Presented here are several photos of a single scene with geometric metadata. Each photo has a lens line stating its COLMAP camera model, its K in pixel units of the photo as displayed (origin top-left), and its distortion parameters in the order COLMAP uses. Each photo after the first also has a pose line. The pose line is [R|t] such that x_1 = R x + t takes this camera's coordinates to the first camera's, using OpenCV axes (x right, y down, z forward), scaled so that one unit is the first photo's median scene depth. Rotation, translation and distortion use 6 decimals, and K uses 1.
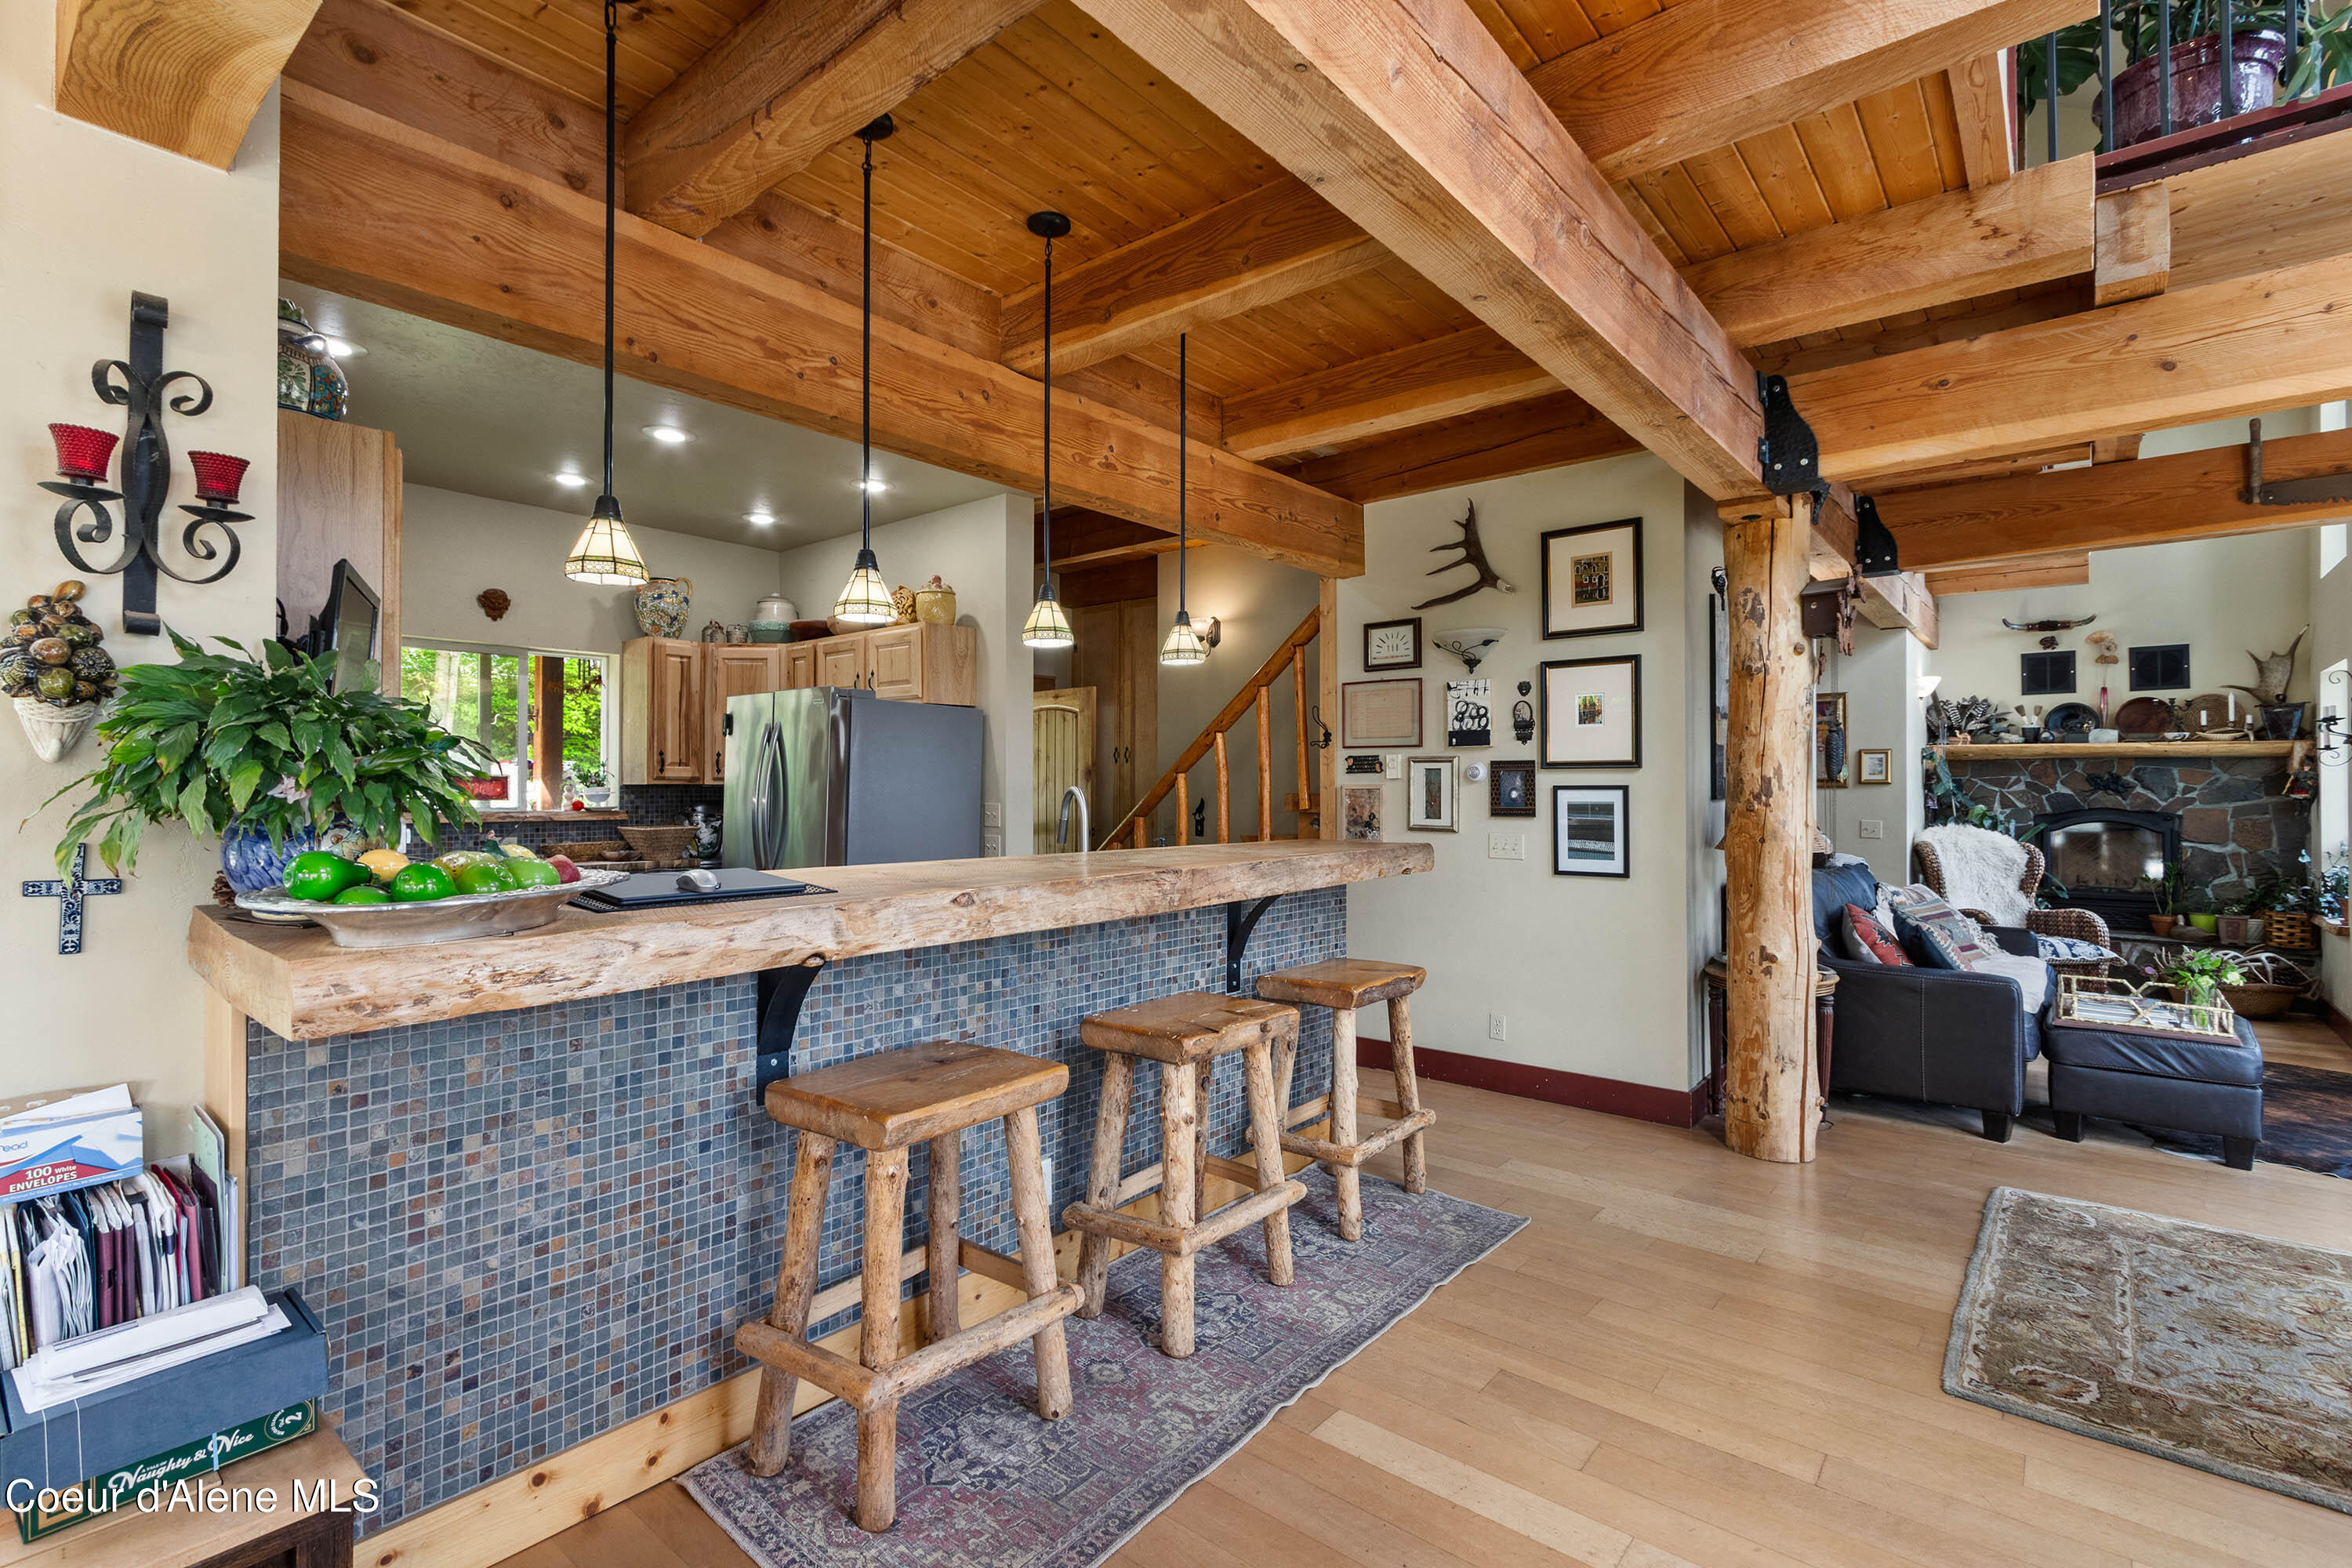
lens RADIAL K [[1078.0, 0, 1174.3], [0, 1078.0, 779.3], [0, 0, 1]] dist [-0.005404, -0.000268]
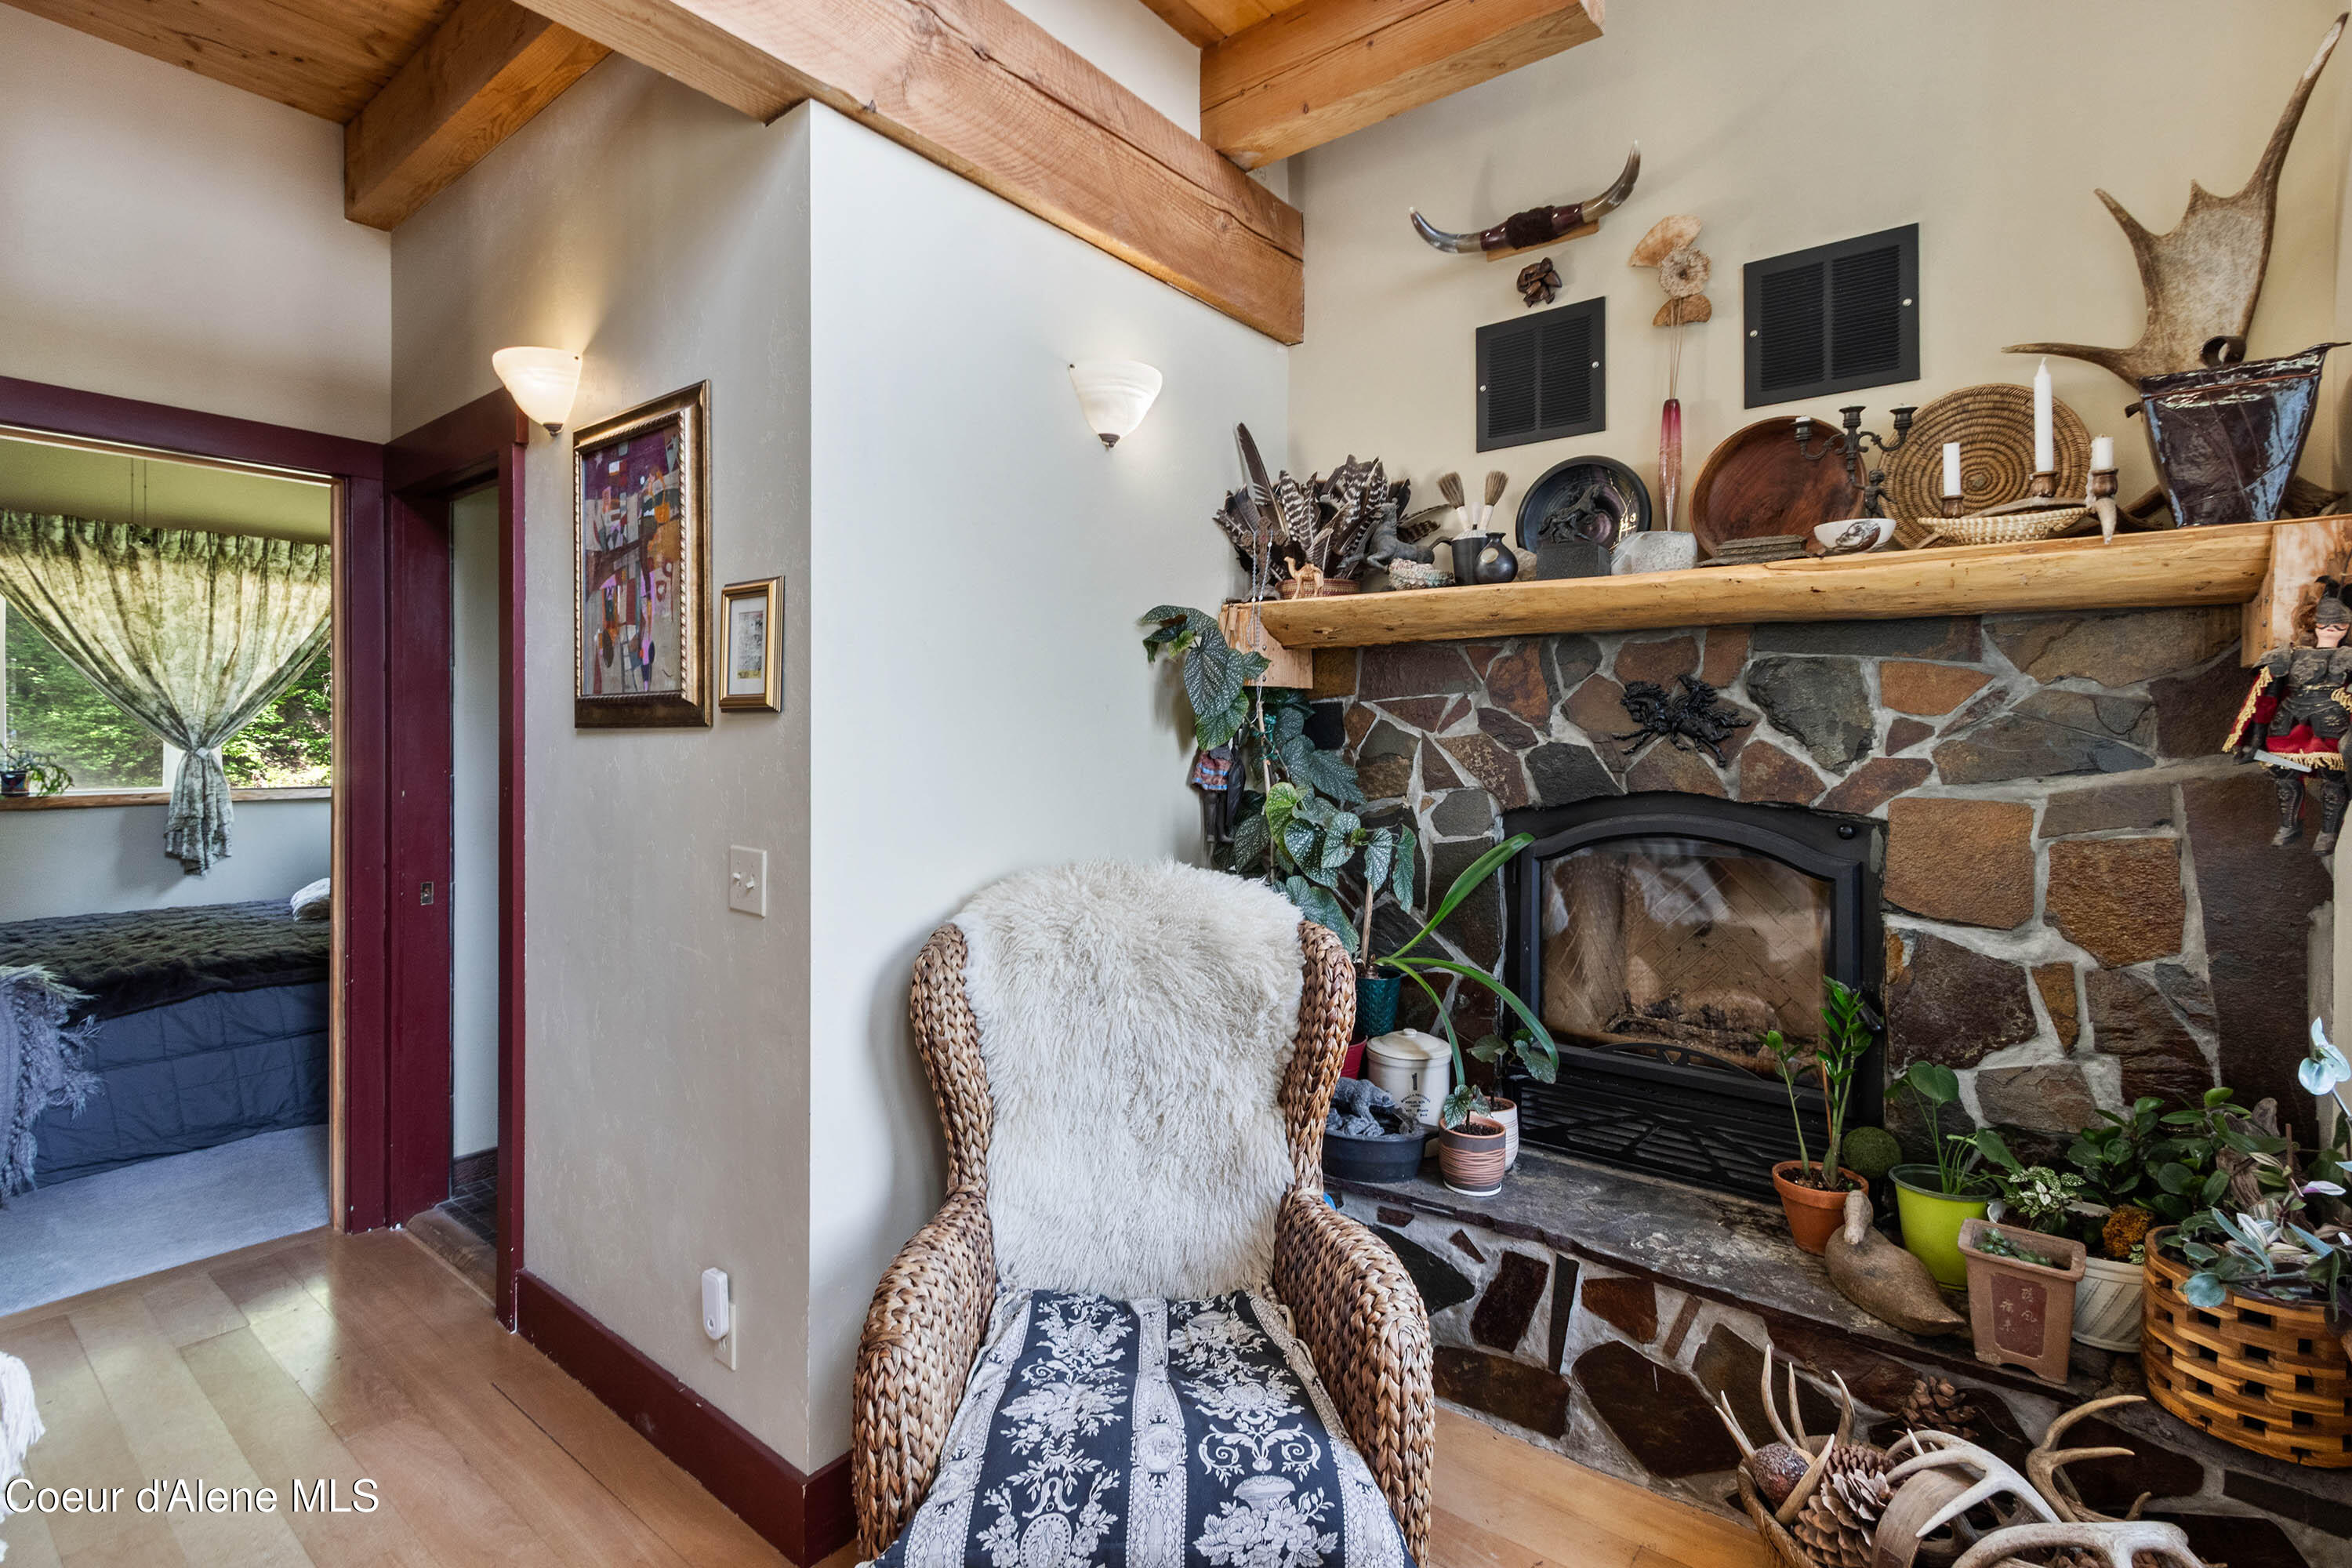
lens RADIAL K [[1078.0, 0, 1205.4], [0, 1078.0, 743.6], [0, 0, 1]] dist [-0.005404, -0.000268]
pose [[0.999192, -0.000087, 0.040183, 0.740329], [-0.000412, 0.999923, 0.012389, 0.009136], [-0.040181, -0.012395, 0.999116, 0.715087]]
